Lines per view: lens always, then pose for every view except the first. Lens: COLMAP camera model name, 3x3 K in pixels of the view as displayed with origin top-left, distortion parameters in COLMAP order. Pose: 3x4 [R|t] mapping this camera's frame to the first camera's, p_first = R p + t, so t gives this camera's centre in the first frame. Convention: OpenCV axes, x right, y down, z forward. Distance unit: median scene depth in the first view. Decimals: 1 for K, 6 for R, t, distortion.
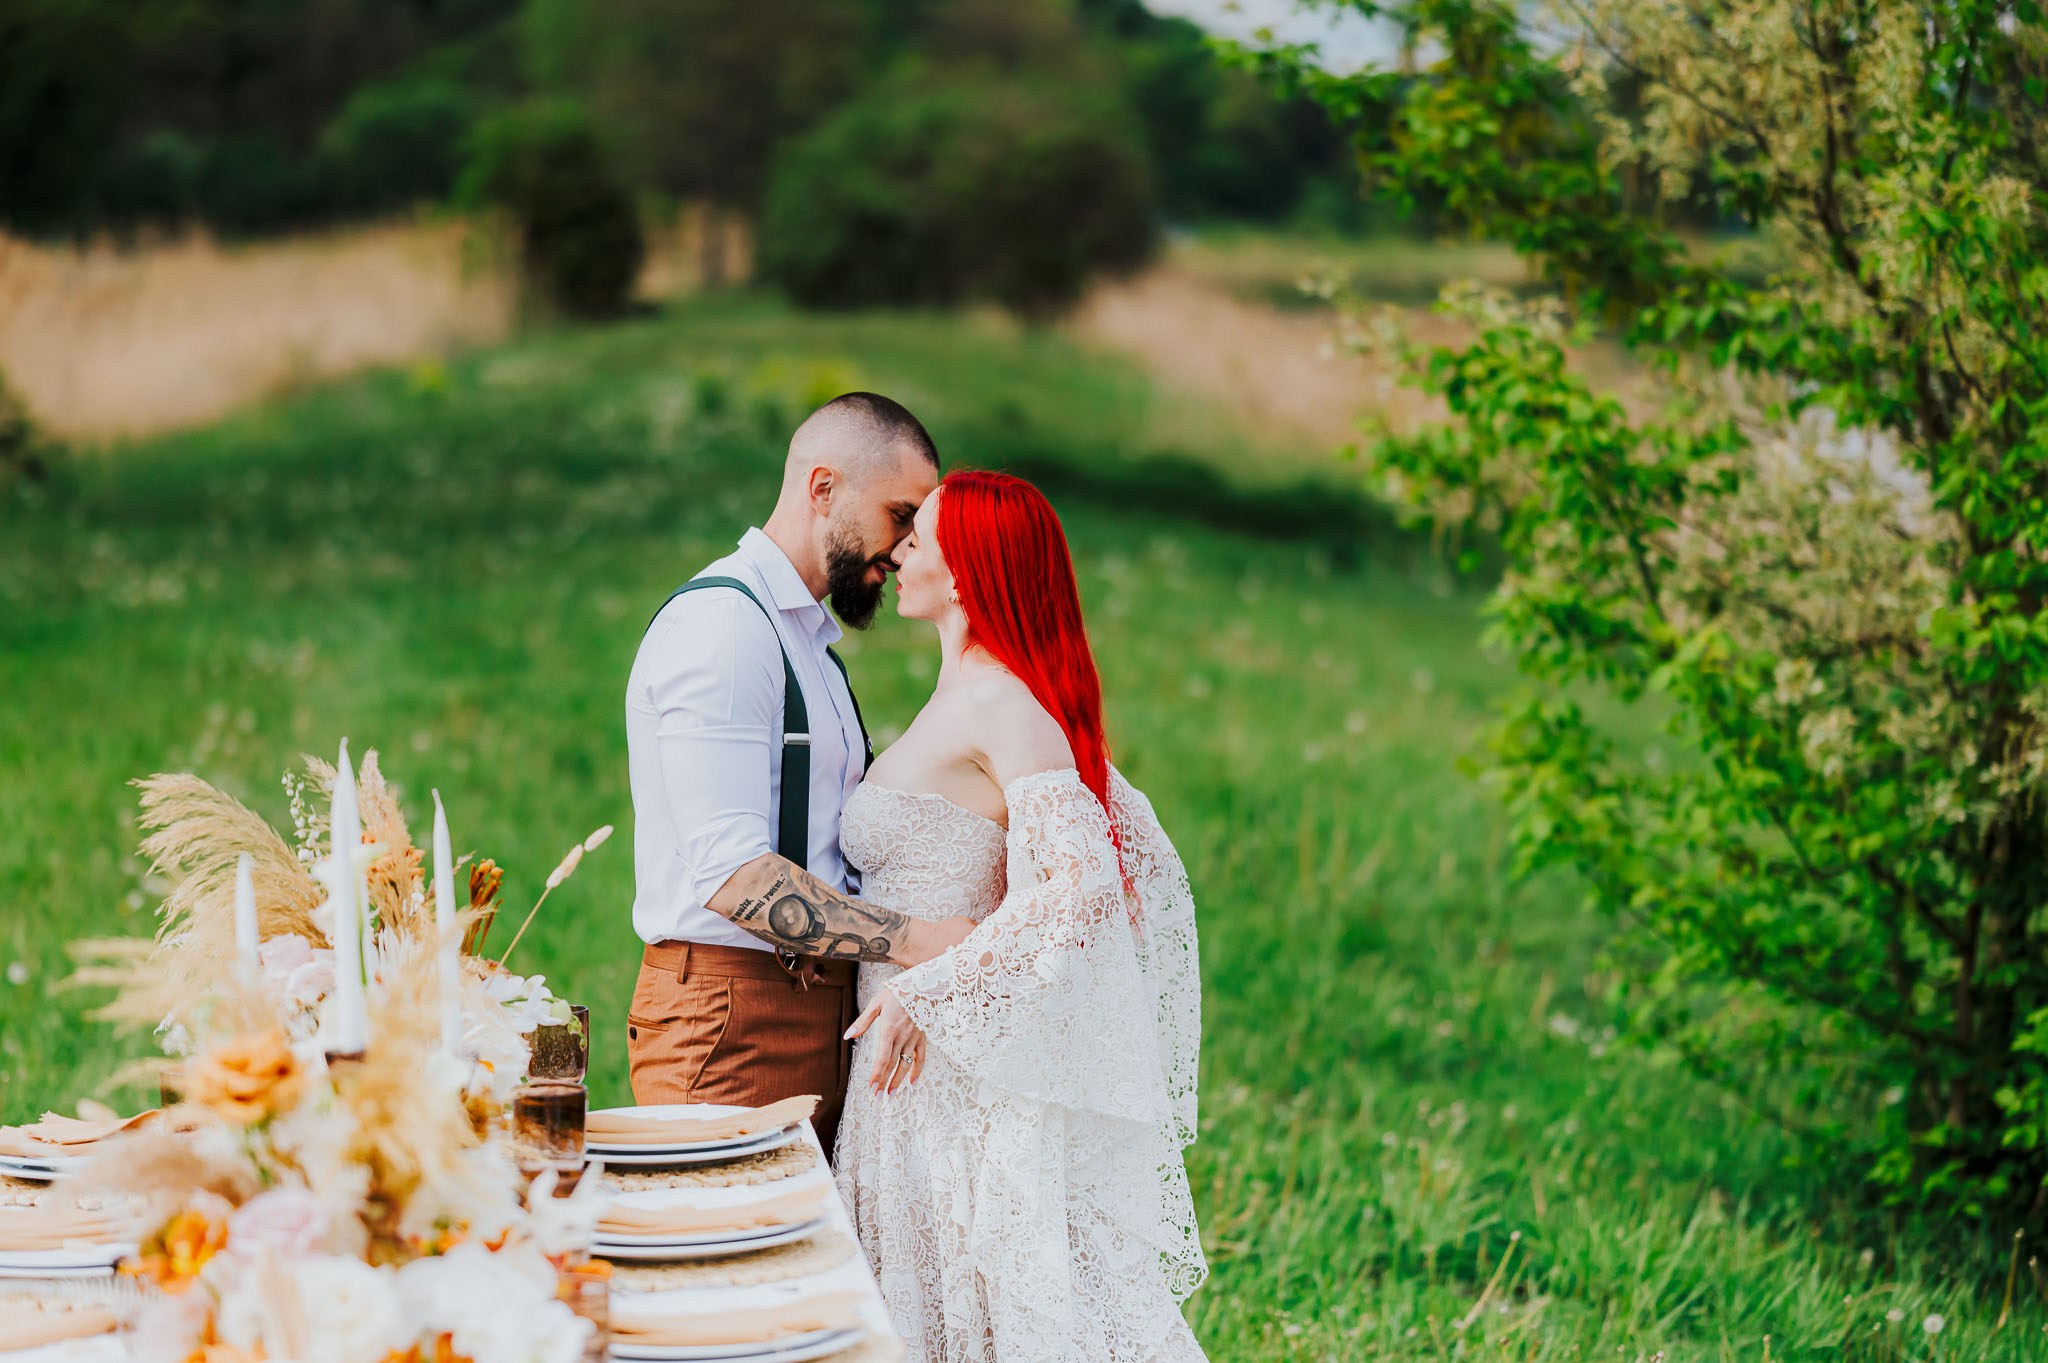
lens RADIAL K [[5695.4, 0, 1171.6], [0, 5695.4, 732.9], [0, 0, 1]] dist [-0.132007, 0.000000]
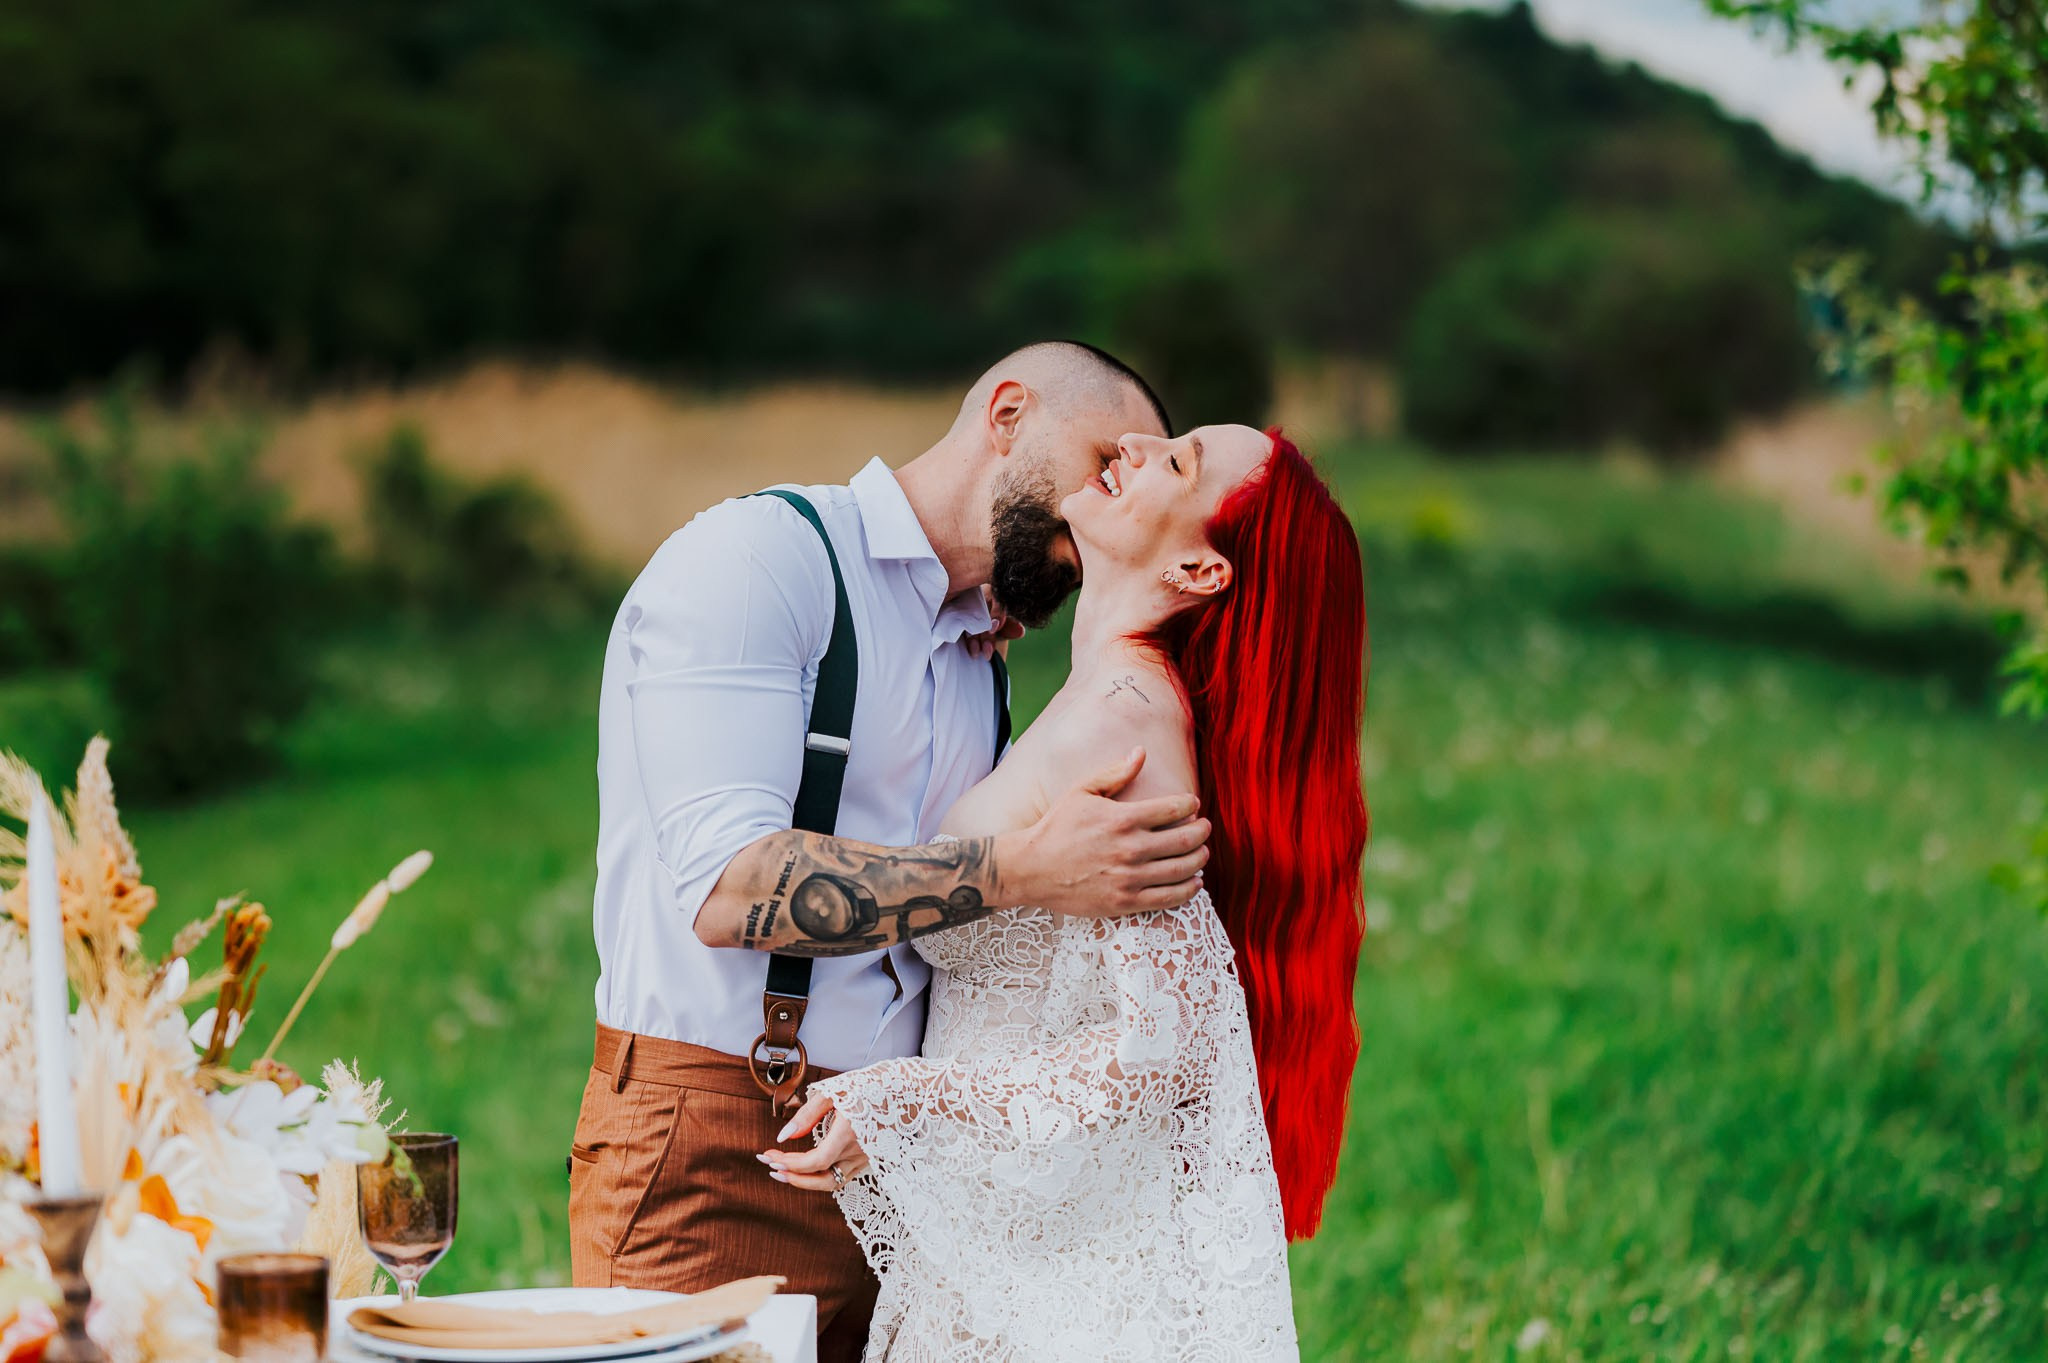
lens RADIAL K [[5695.4, 0, 934.1], [0, 5695.4, 673.8], [0, 0, 1]] dist [-0.132007, 0.000000]
pose [[0.987424, 0.002125, -0.158078, 0.024810], [-0.008351, 0.999215, -0.038736, 0.008634], [0.157871, 0.039569, 0.986667, 0.155524]]
